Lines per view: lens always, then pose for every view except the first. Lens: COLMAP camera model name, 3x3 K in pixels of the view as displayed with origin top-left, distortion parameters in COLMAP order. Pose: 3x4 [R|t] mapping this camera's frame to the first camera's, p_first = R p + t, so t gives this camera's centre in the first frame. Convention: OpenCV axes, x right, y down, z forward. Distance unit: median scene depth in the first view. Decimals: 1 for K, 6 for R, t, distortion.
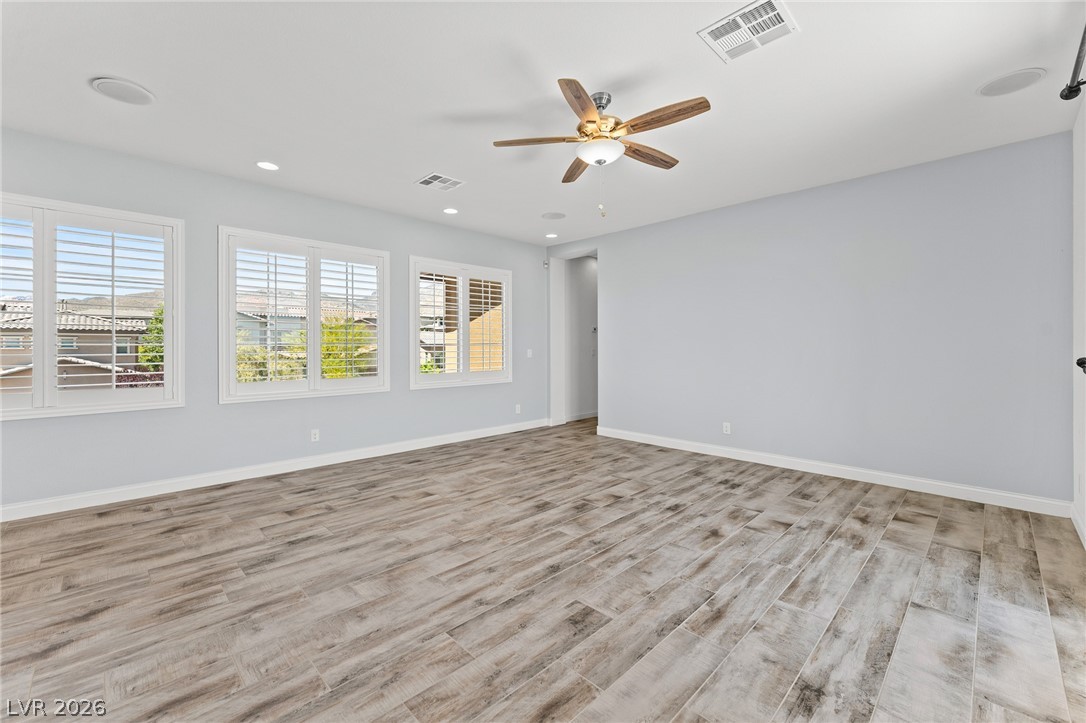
lens RADIAL K [[444.5, 0, 540.8], [0, 444.5, 352.7], [0, 0, 1]] dist [-0.000962, 0.000011]
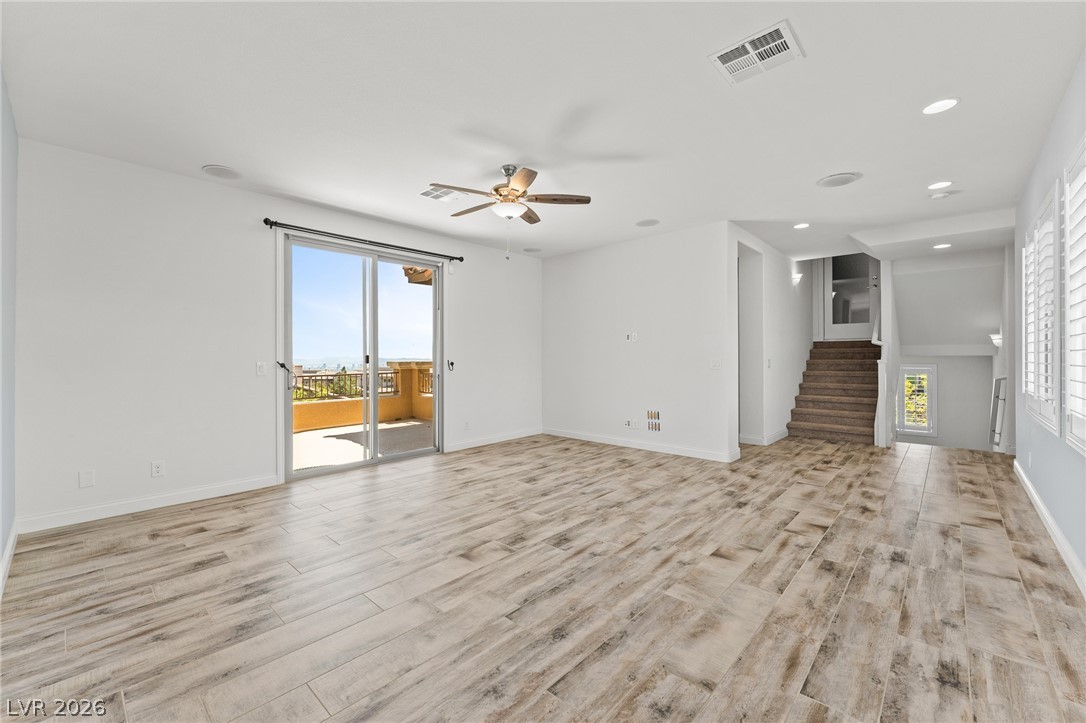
lens RADIAL K [[444.5, 0, 540.8], [0, 444.5, 352.7], [0, 0, 1]] dist [-0.000962, 0.000011]
pose [[-0.998931, 0.003597, -0.046087, 0.091153], [0.003440, 0.999988, 0.003481, -0.026197], [0.046099, 0.003319, -0.998931, 2.043074]]
